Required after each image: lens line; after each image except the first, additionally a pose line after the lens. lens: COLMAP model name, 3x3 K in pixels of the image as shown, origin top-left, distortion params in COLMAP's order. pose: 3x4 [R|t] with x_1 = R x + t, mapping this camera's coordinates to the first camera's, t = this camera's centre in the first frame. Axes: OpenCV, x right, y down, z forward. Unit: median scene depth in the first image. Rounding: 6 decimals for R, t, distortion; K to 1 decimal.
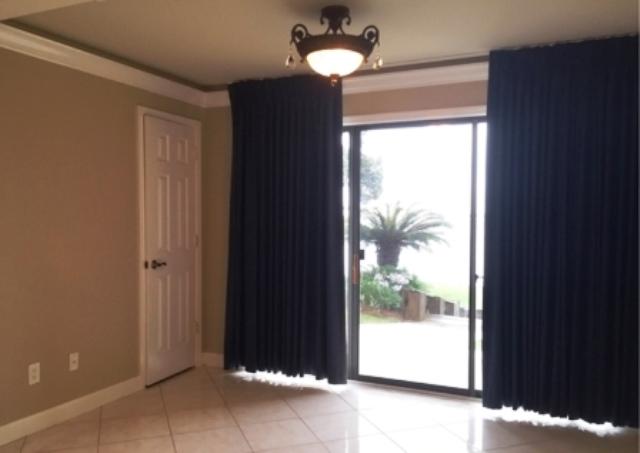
lens RADIAL K [[559.6, 0, 320.0], [0, 559.6, 226.5], [0, 0, 1]] dist [0.167801, -0.234709]
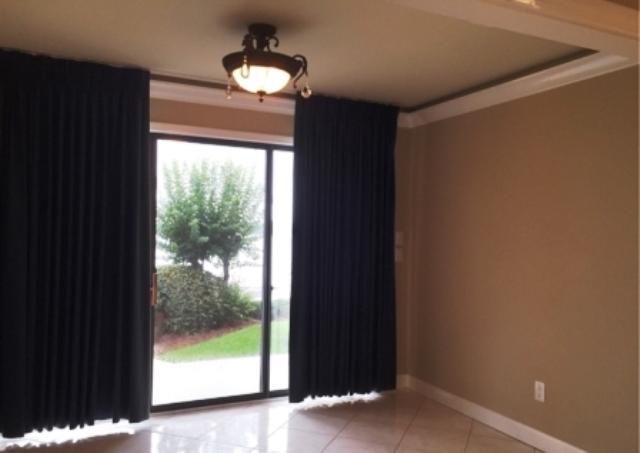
lens RADIAL K [[559.6, 0, 320.0], [0, 559.6, 226.5], [0, 0, 1]] dist [0.167801, -0.234709]
pose [[0.650605, 0.018518, 0.759190, -0.528552], [0.001811, 0.999662, -0.025936, -0.002437], [-0.759414, 0.018249, 0.650352, 0.222221]]
